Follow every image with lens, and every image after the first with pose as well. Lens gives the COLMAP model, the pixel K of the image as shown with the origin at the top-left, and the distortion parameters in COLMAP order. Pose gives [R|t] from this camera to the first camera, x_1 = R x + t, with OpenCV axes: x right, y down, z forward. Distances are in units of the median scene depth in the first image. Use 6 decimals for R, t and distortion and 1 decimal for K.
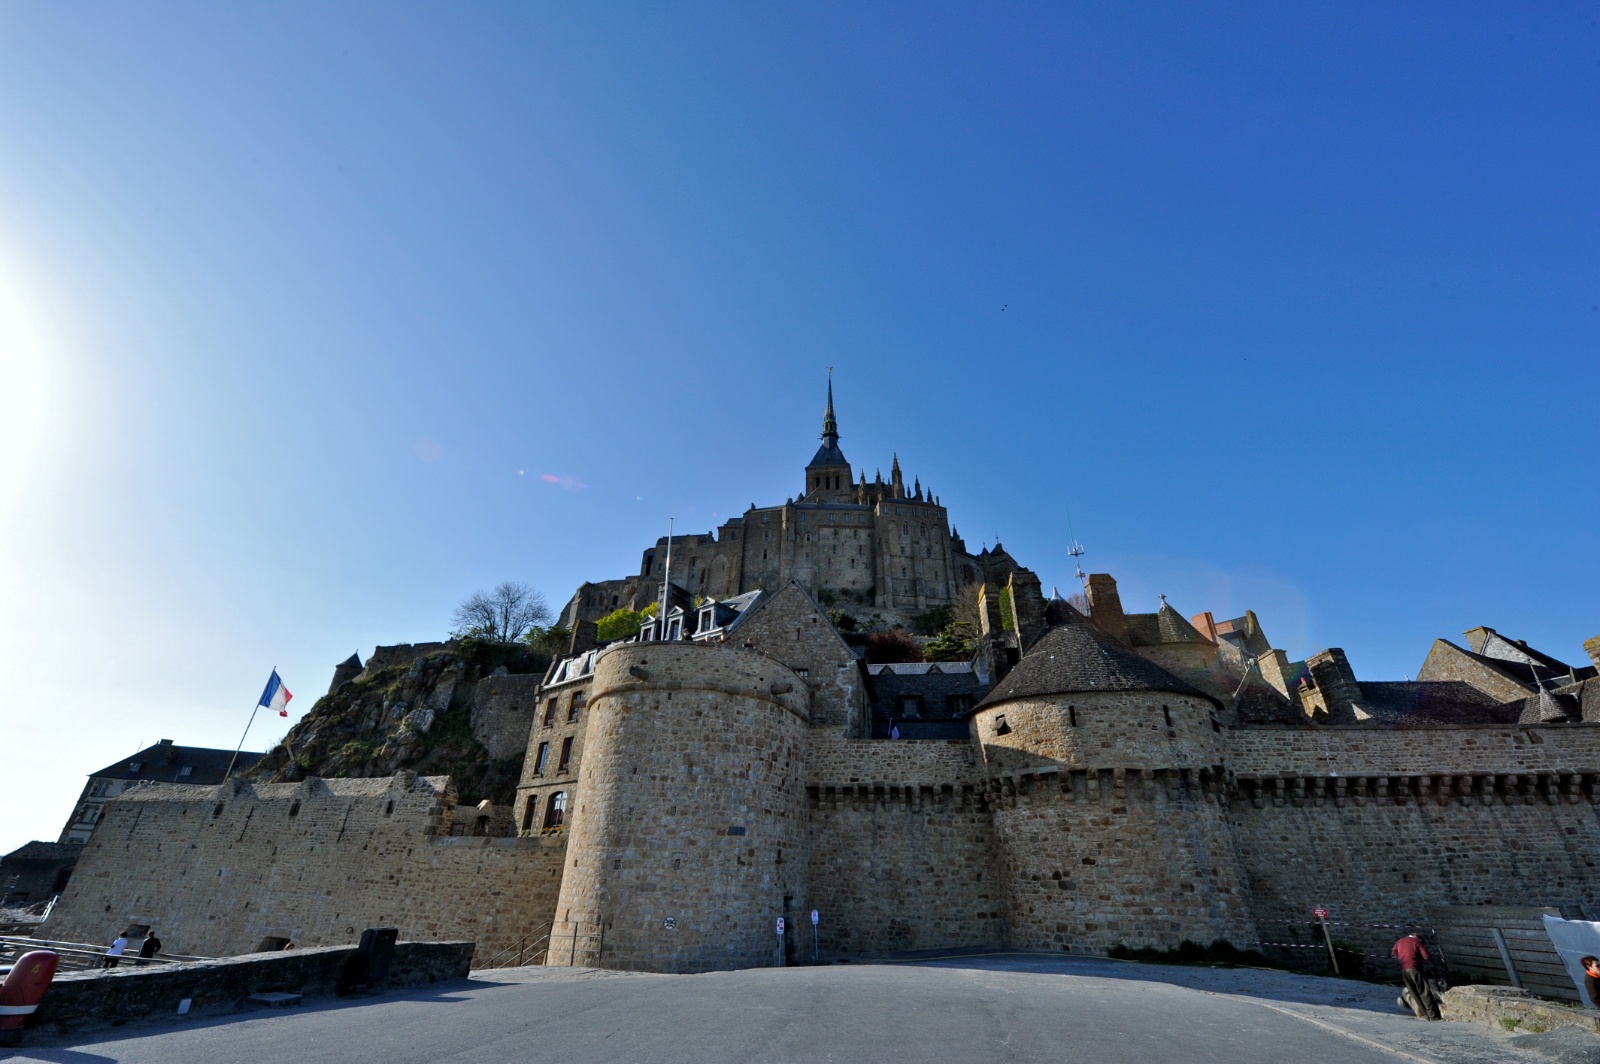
lens RADIAL K [[643.4, 0, 804.8], [0, 643.4, 530.6], [0, 0, 1]] dist [-0.011511, -0.000230]
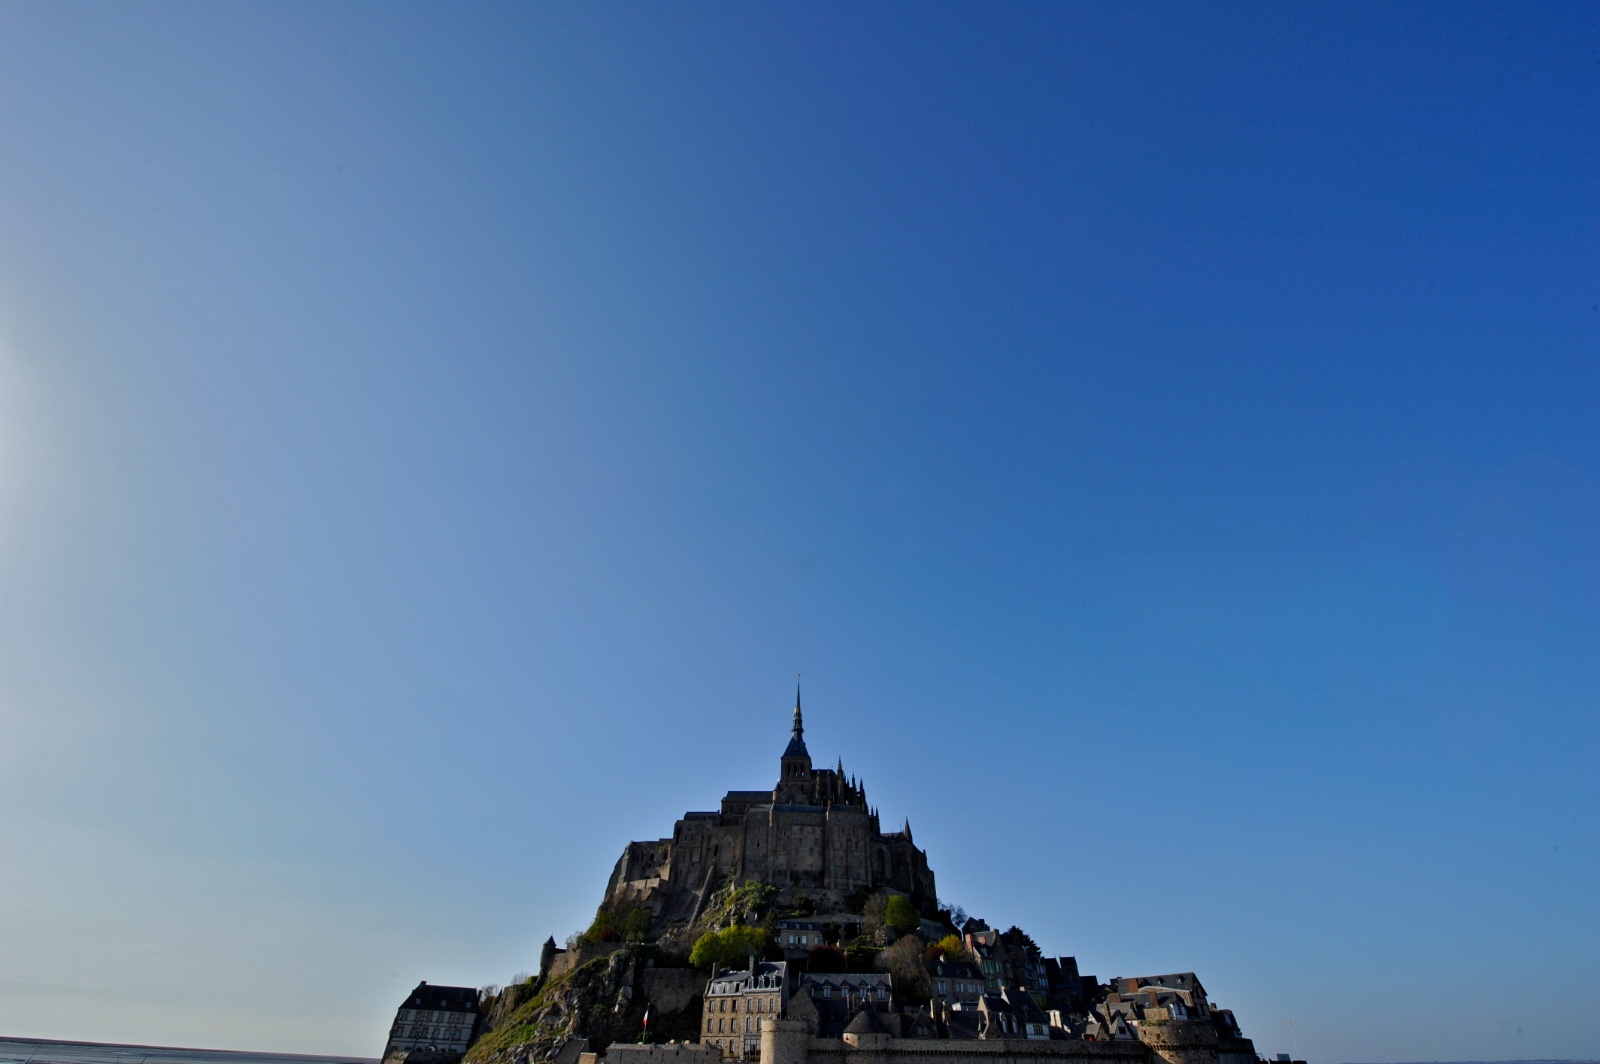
lens RADIAL K [[643.4, 0, 804.8], [0, 643.4, 530.6], [0, 0, 1]] dist [-0.011511, -0.000230]
pose [[0.996455, 0.052161, 0.066001, -0.095625], [-0.038237, 0.979667, -0.196952, -0.439570], [-0.074932, 0.193731, 0.978189, -0.787386]]
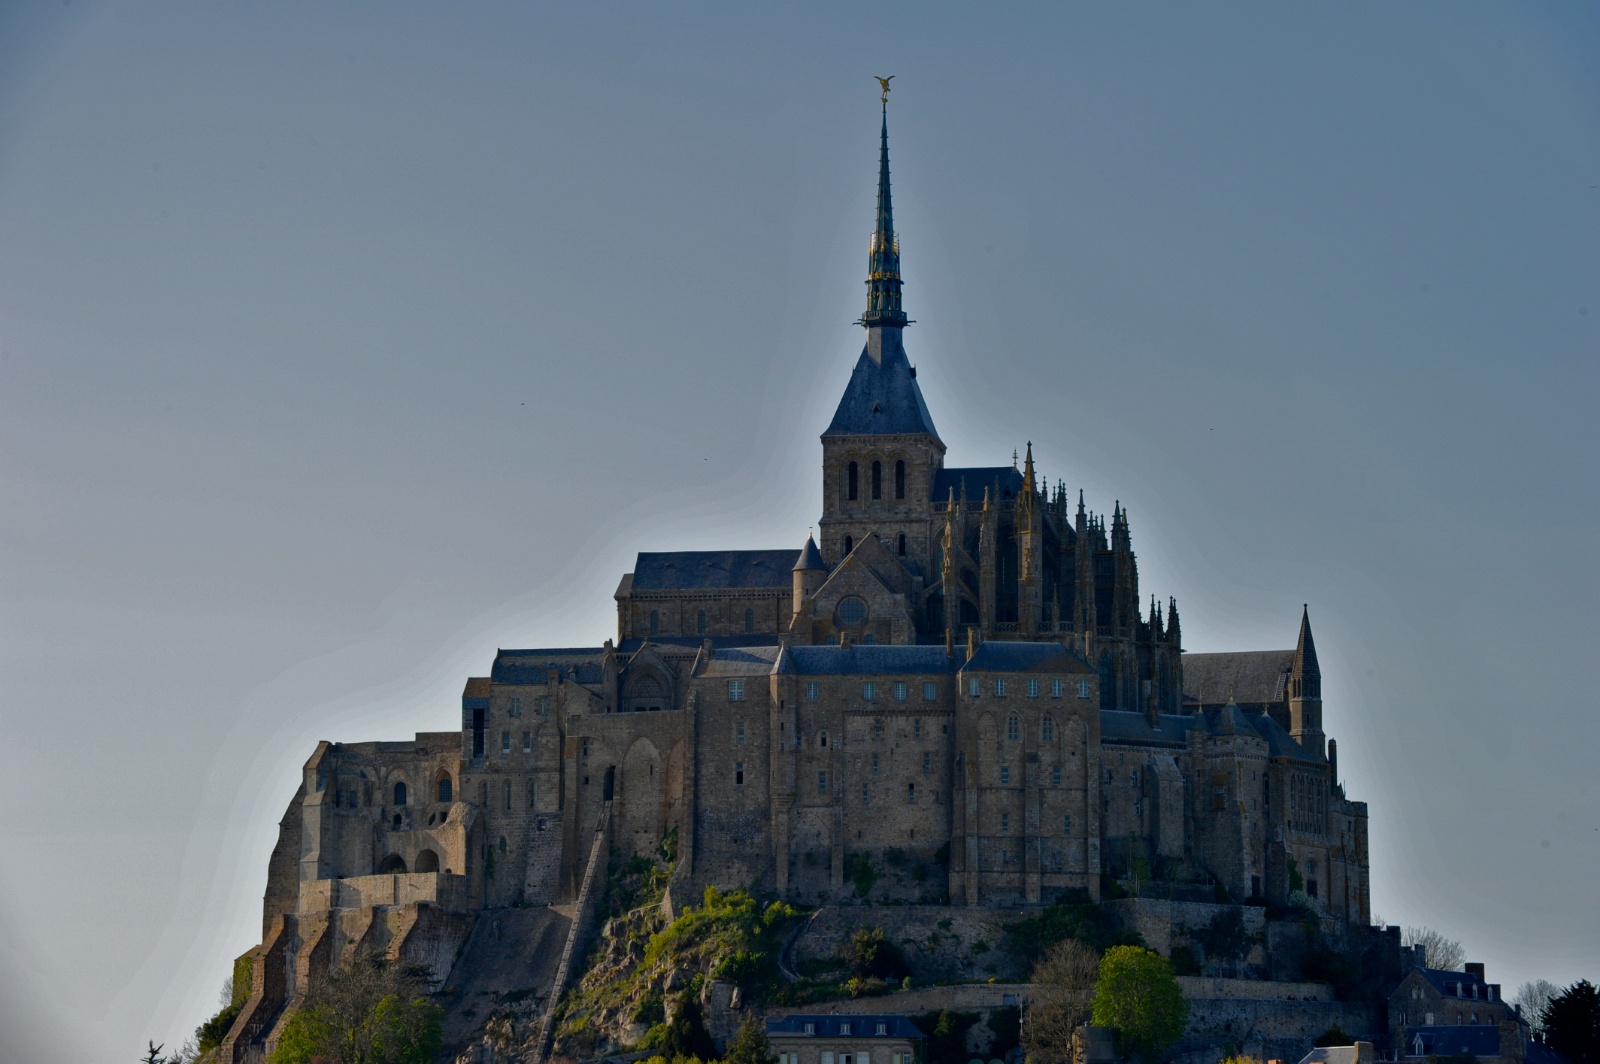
lens RADIAL K [[6157.8, 0, 800.0], [0, 6157.8, 532.0], [0, 0, 1]] dist [0.692312, 0.987922]
pose [[0.998973, -0.024206, -0.038303, 0.182183], [0.036344, 0.932875, 0.358363, -1.936446], [0.027057, -0.359387, 0.932796, -3.567708]]
